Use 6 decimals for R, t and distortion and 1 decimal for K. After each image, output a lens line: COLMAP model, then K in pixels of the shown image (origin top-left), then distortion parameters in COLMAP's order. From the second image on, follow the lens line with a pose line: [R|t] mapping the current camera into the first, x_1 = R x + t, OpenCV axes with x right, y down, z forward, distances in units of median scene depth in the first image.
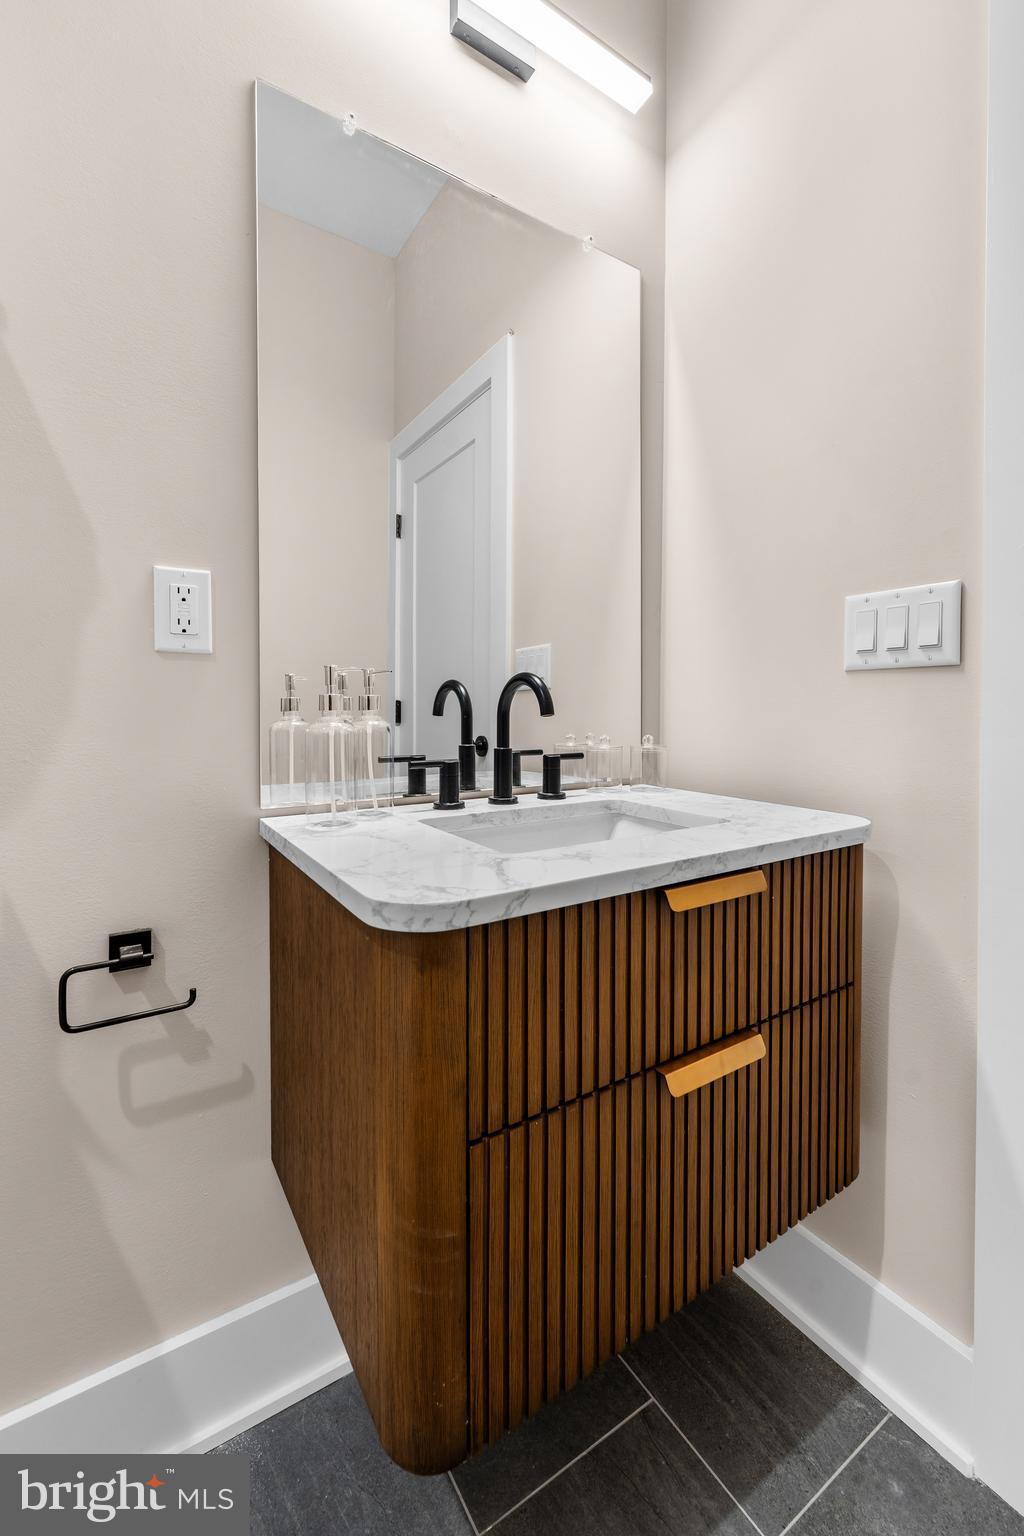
lens RADIAL K [[632.3, 0, 515.3], [0, 632.3, 724.7], [0, 0, 1]] dist [0.000960, -0.000321]
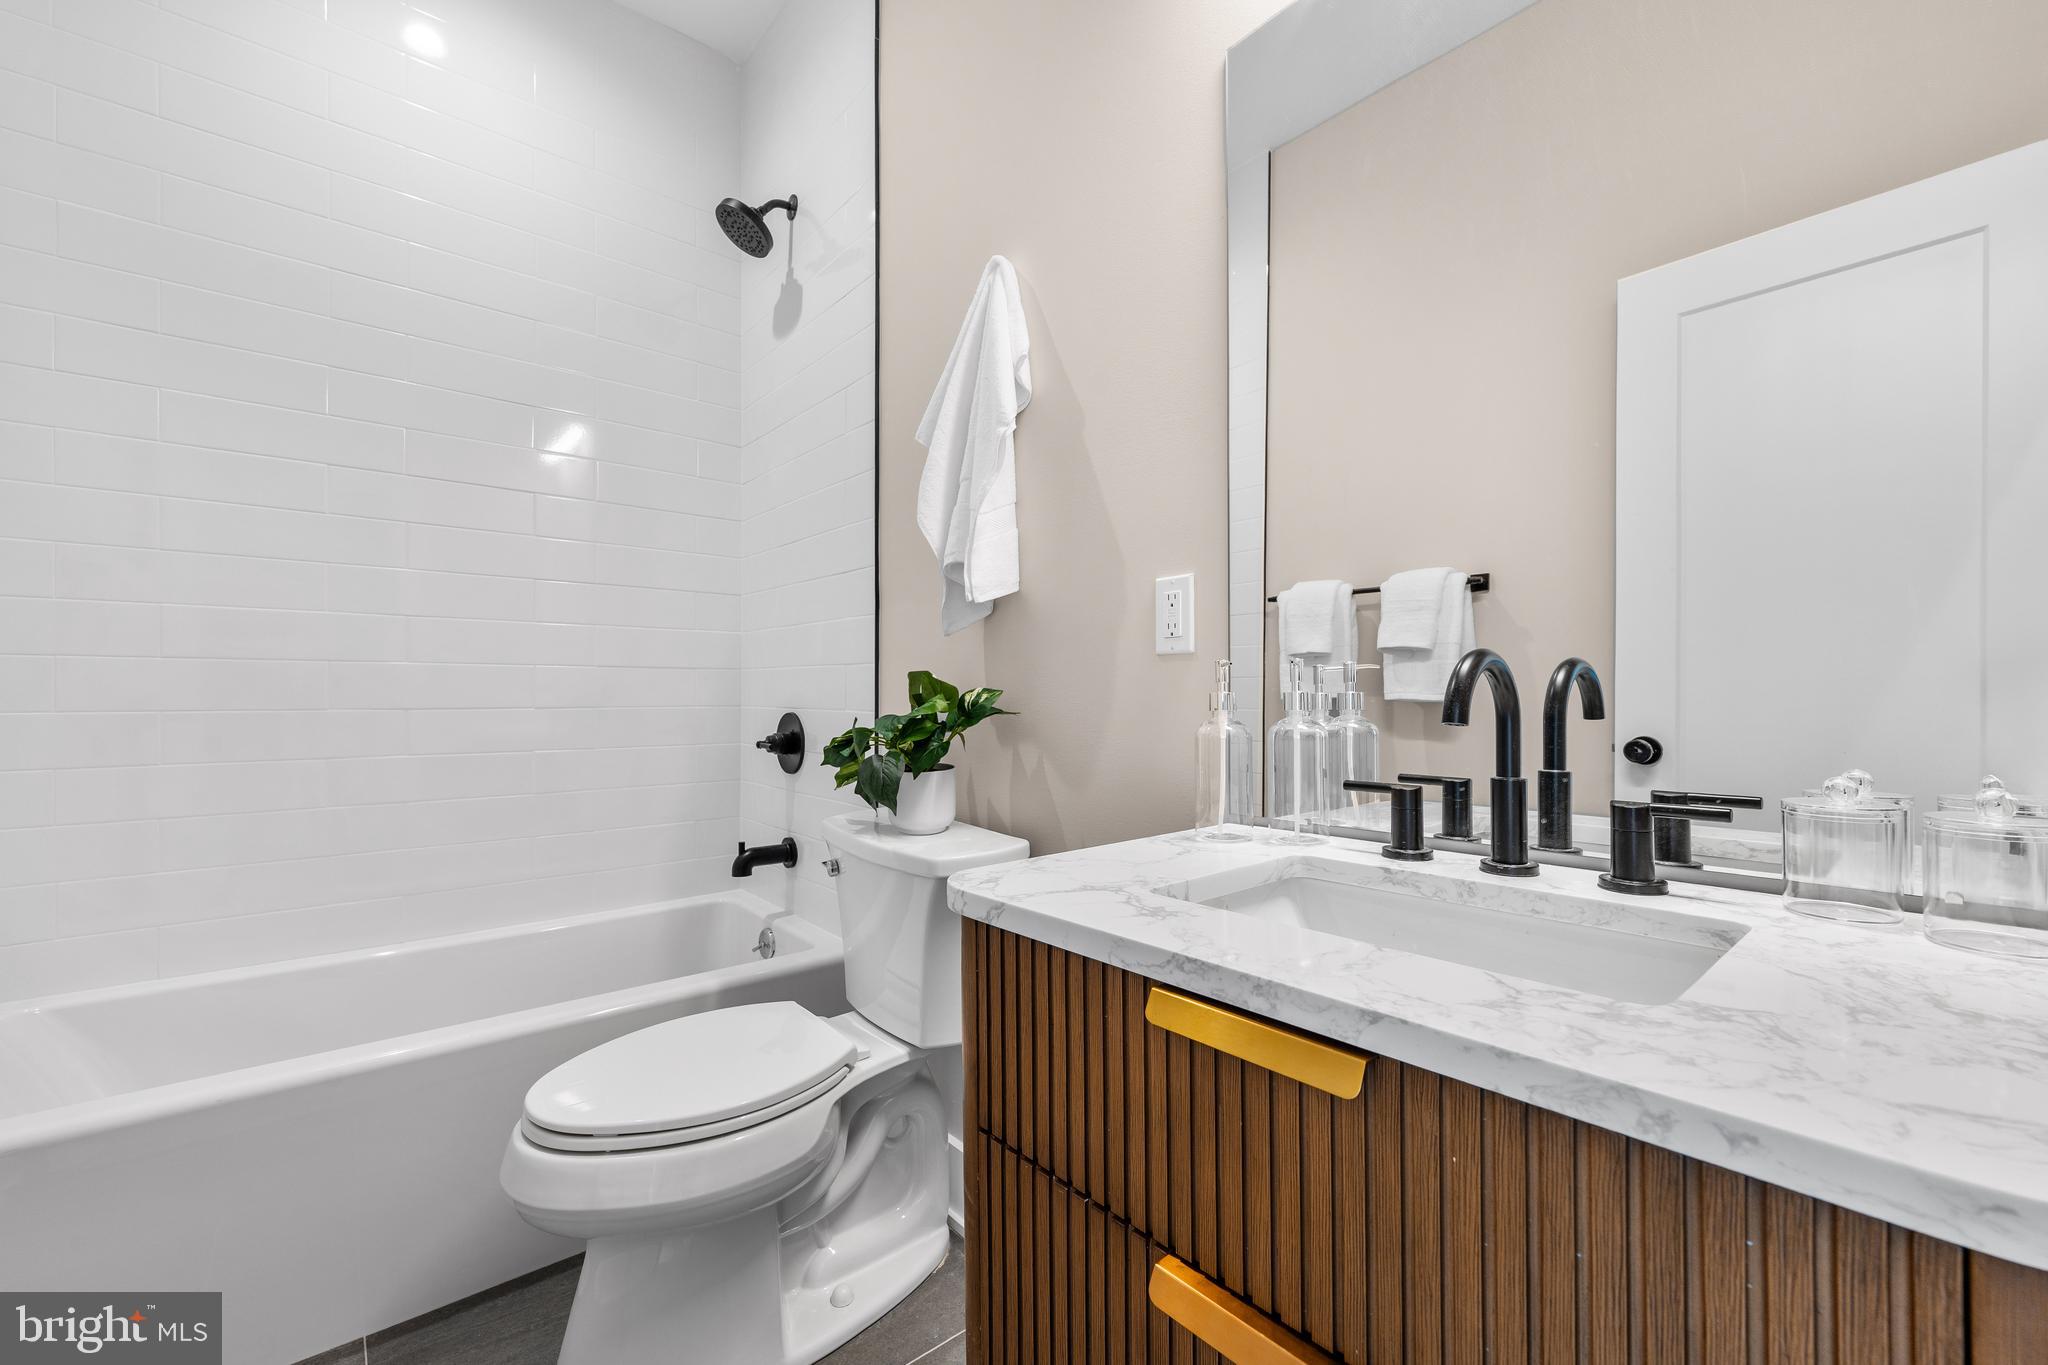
lens RADIAL K [[843.1, 0, 1027.5], [0, 843.1, 685.3], [0, 0, 1]] dist [0.000960, -0.000321]
pose [[0.137359, -0.009013, -0.990480, 0.967771], [-0.018651, 0.999758, -0.011684, -0.044473], [0.990346, 0.020078, 0.137157, 0.628156]]
